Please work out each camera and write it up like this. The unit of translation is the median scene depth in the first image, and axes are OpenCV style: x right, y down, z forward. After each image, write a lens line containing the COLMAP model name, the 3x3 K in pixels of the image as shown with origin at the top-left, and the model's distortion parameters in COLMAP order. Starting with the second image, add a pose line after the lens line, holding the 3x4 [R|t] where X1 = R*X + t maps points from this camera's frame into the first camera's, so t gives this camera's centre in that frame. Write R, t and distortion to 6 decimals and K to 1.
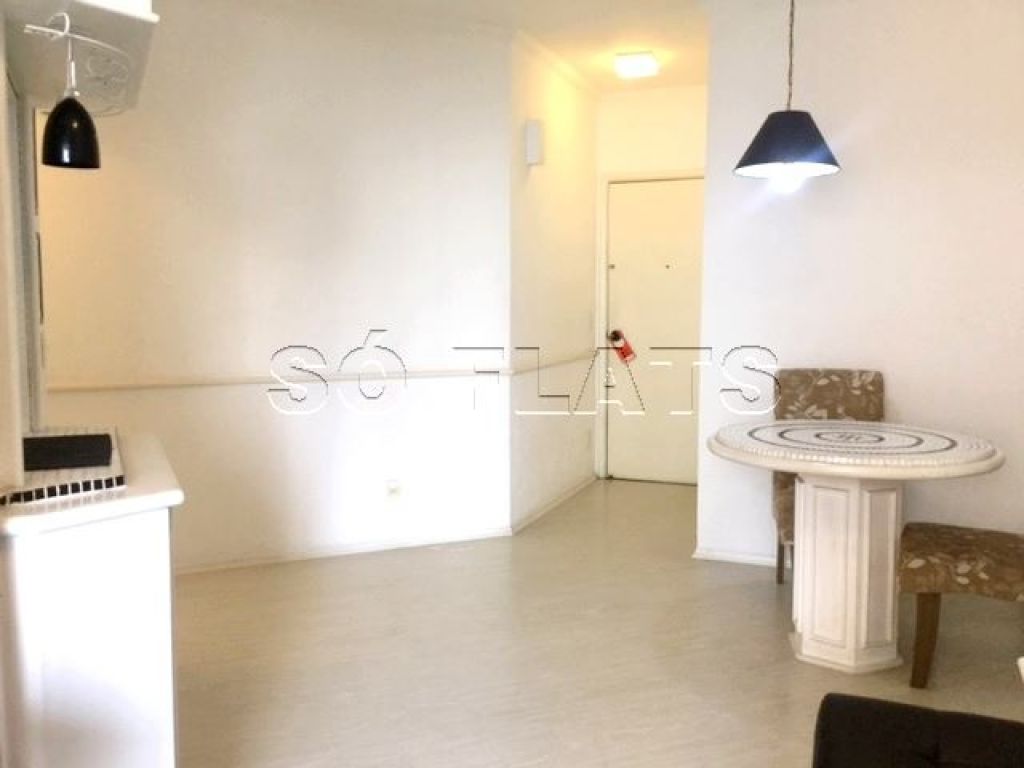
lens RADIAL K [[899.0, 0, 511.0], [0, 899.0, 373.9], [0, 0, 1]] dist [0.079695, -0.170312]
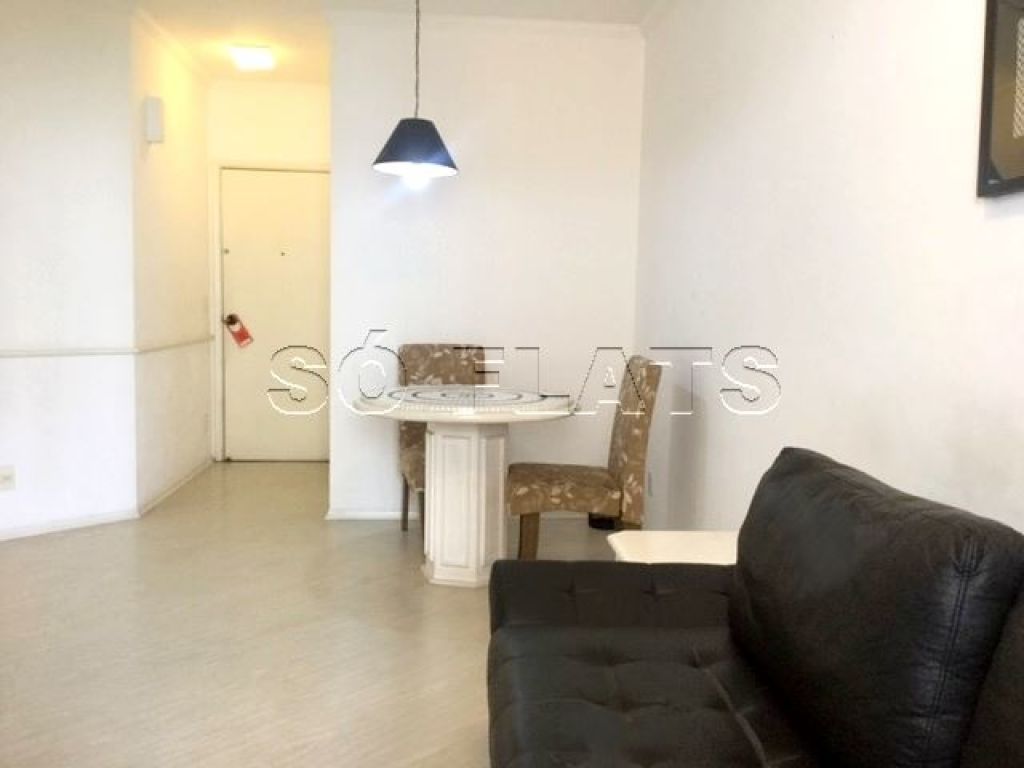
lens RADIAL K [[899.0, 0, 508.2], [0, 899.0, 377.4], [0, 0, 1]] dist [0.079695, -0.170312]
pose [[0.896562, -0.018838, 0.442517, -0.089176], [0.016638, 0.999822, 0.008853, 0.029391], [-0.442605, -0.000575, 0.896717, -0.083139]]
